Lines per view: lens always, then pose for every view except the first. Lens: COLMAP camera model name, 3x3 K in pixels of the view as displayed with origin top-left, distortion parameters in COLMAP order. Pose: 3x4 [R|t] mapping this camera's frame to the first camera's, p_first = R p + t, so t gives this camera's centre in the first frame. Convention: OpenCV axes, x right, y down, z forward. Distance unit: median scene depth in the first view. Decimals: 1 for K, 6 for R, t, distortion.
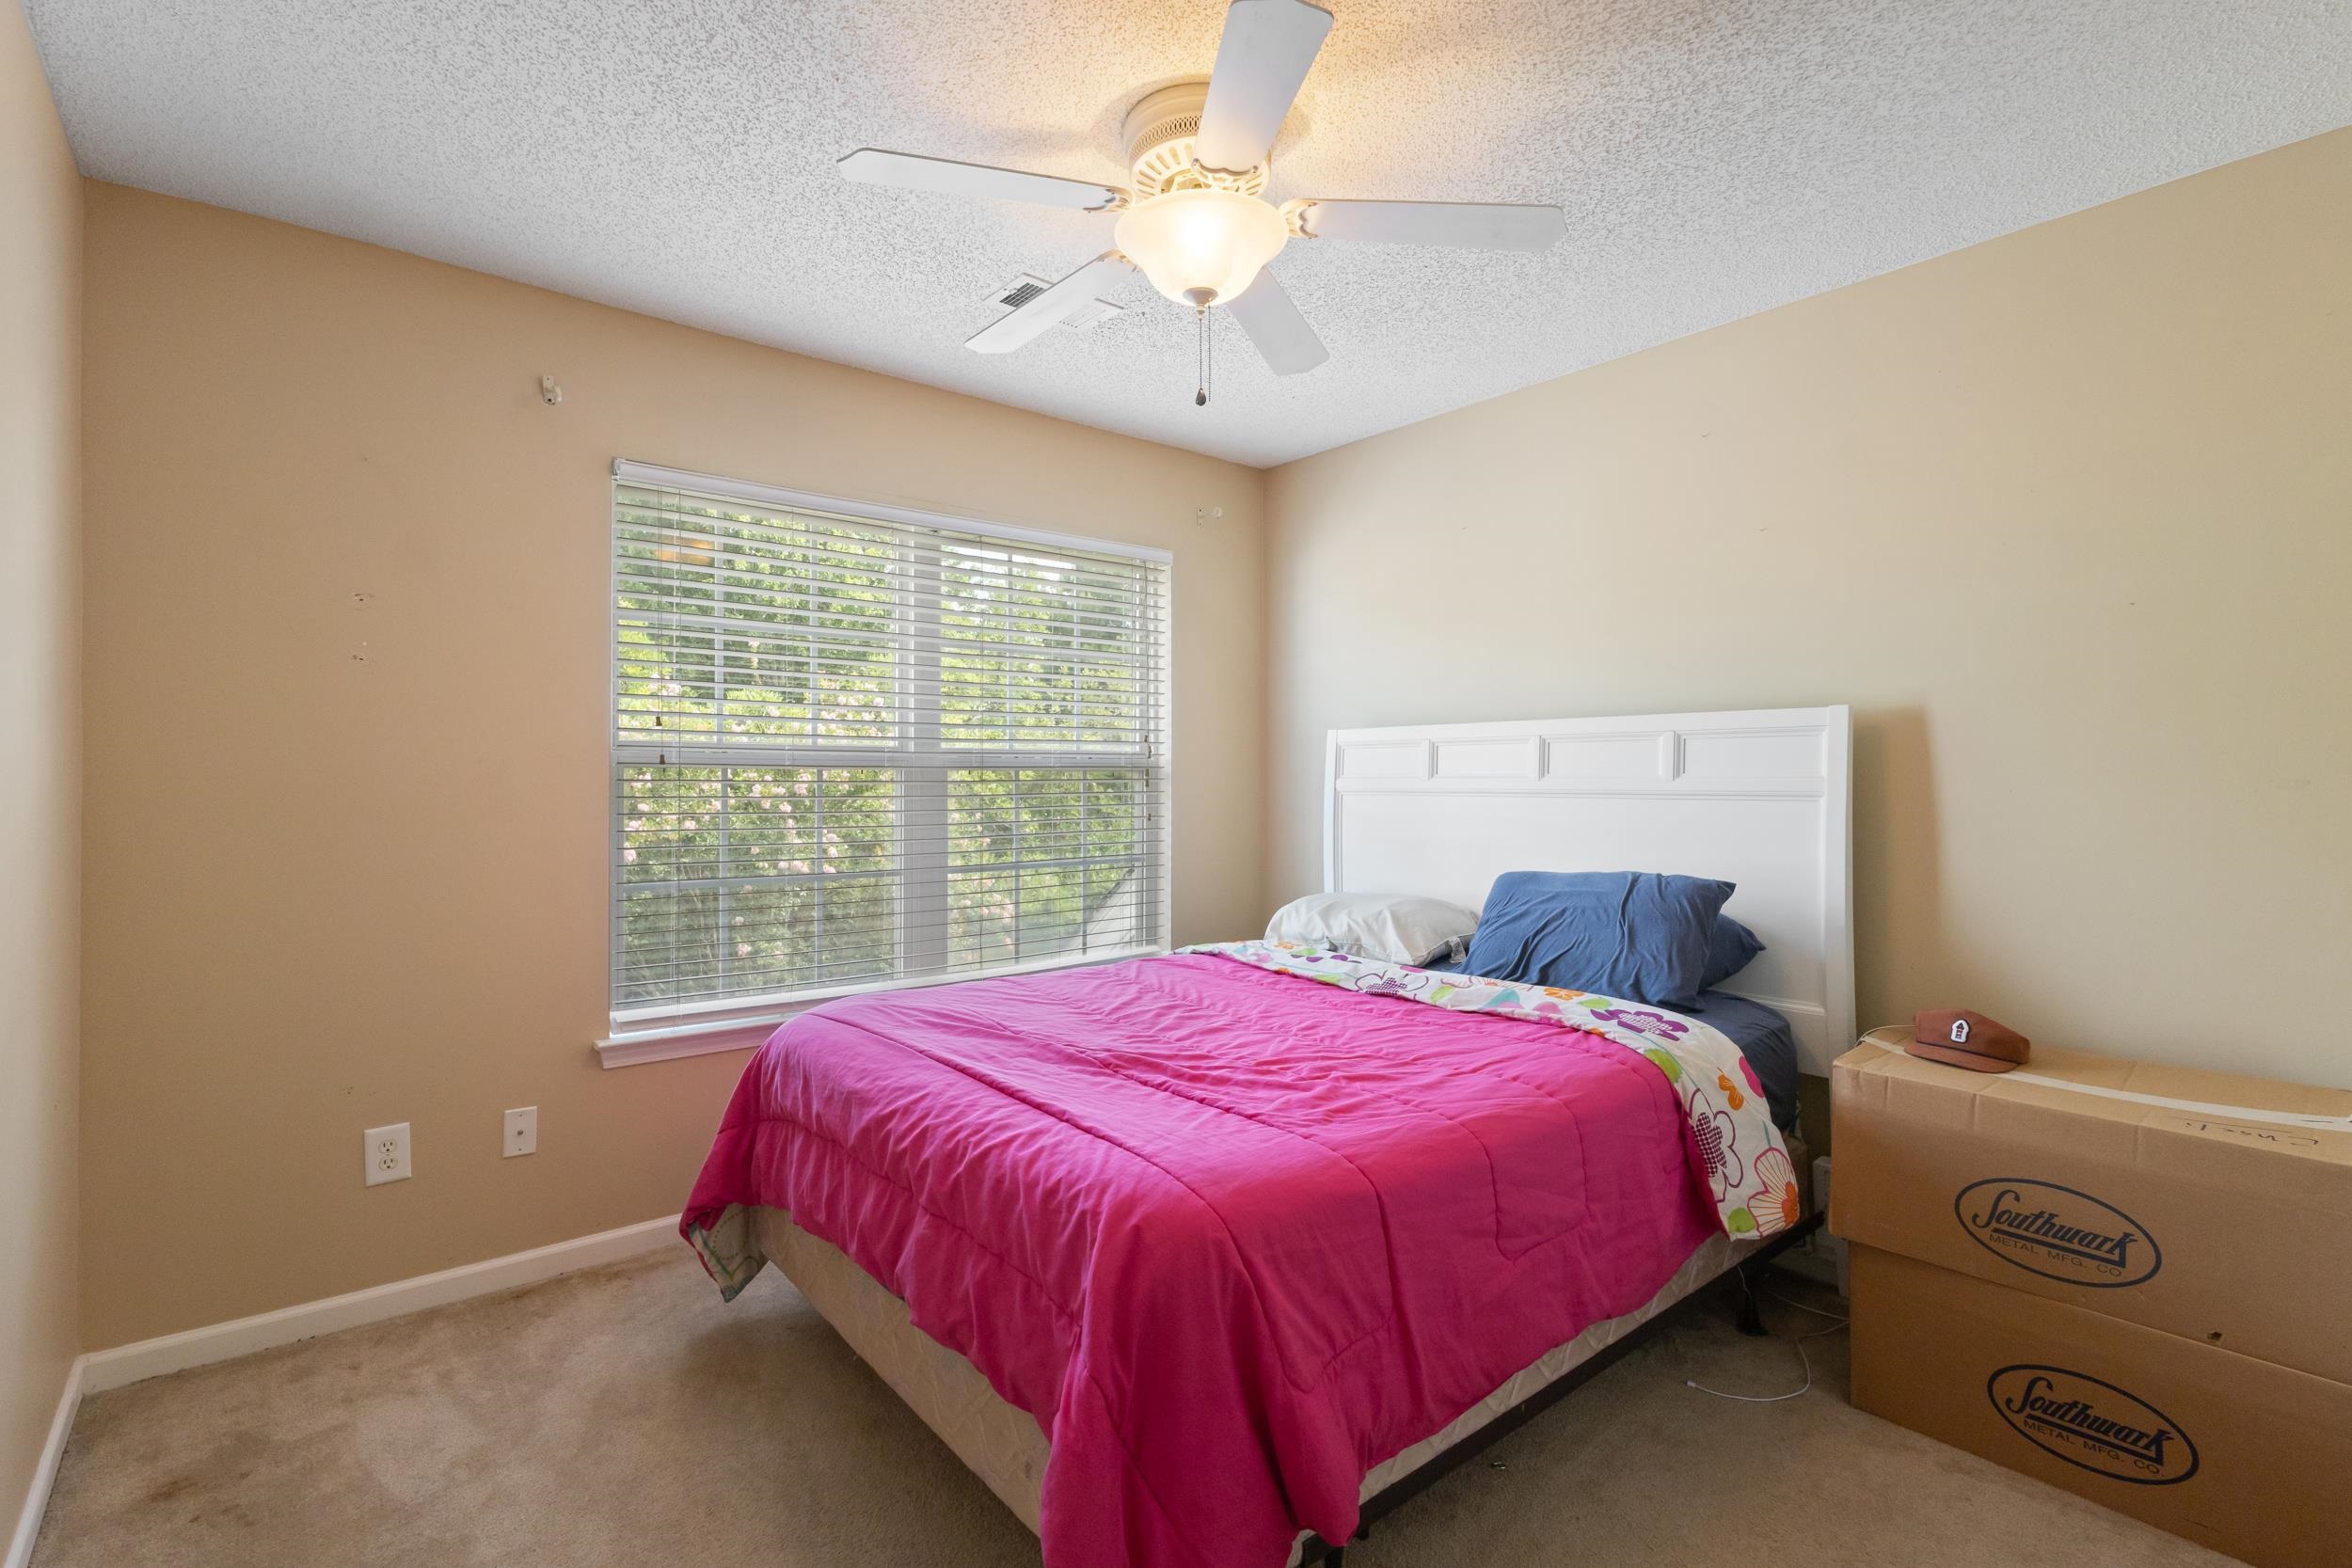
lens RADIAL K [[1082.7, 0, 1165.8], [0, 1082.7, 783.6], [0, 0, 1]] dist [0.002598, 0.001562]
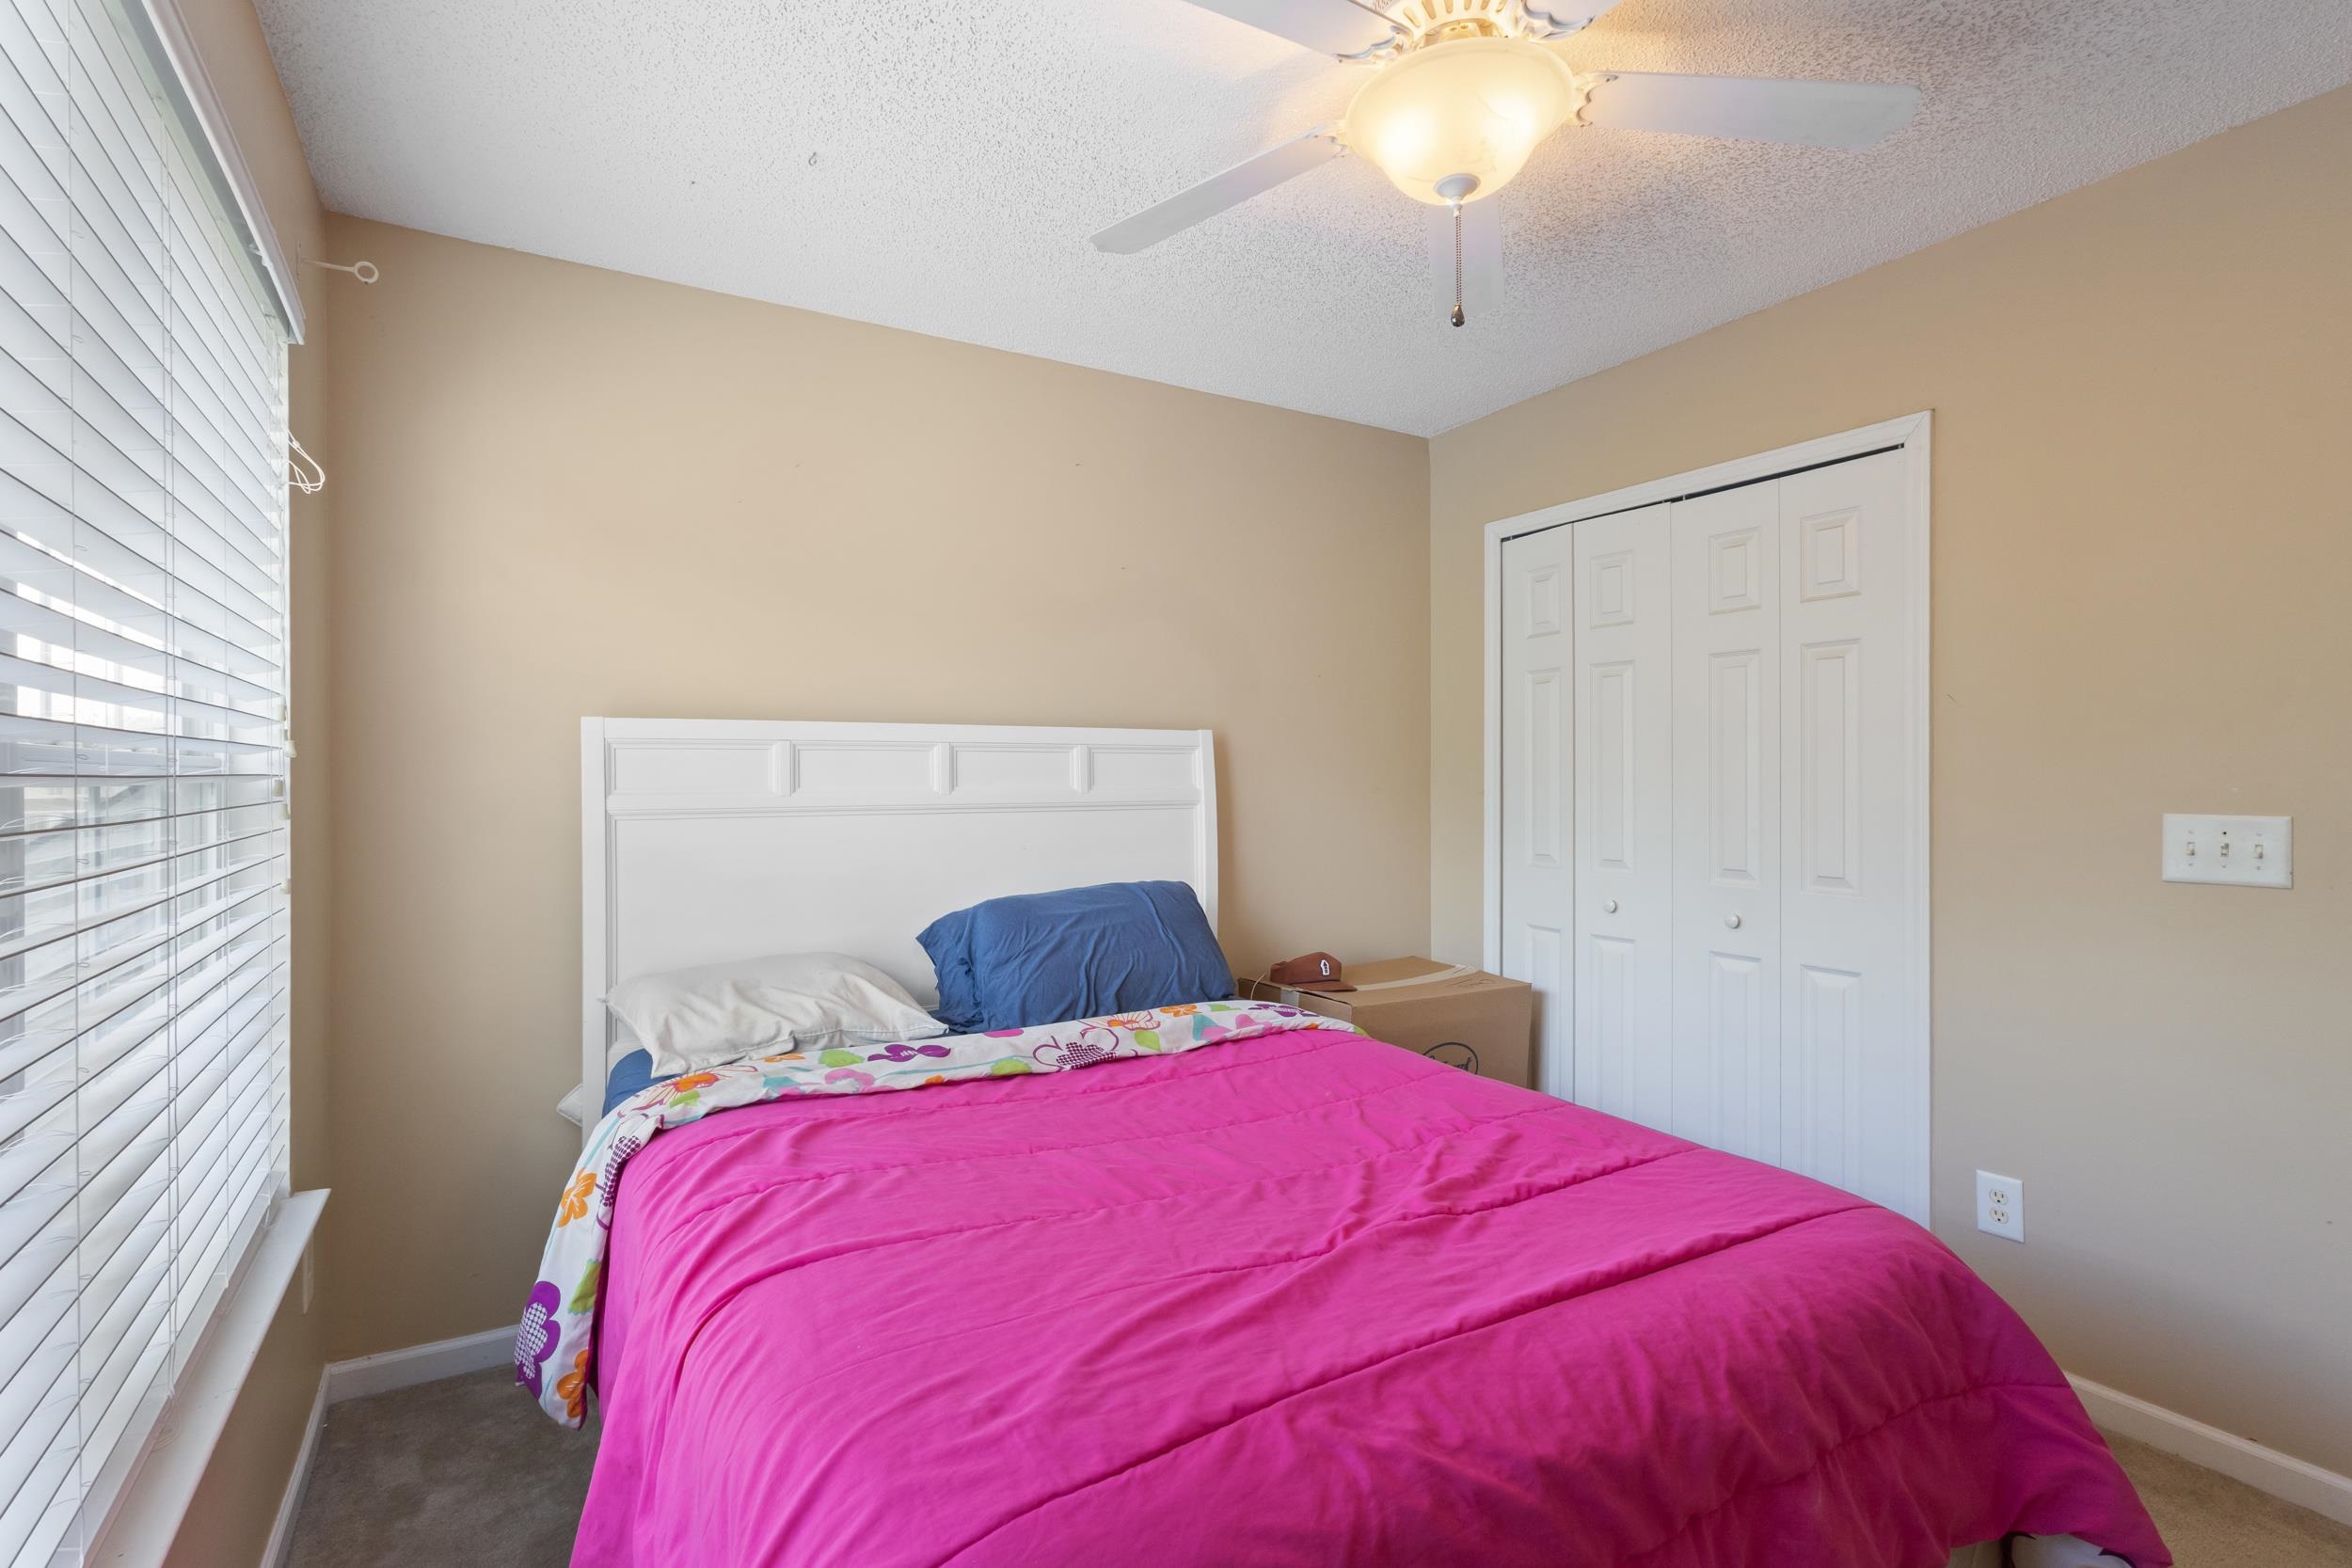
lens RADIAL K [[1082.7, 0, 1165.8], [0, 1082.7, 783.6], [0, 0, 1]] dist [0.002598, 0.001562]
pose [[0.179400, -0.001746, 0.983775, -0.526708], [0.008038, 0.999968, 0.000309, -0.011375], [-0.983743, 0.007853, 0.179408, 0.717618]]
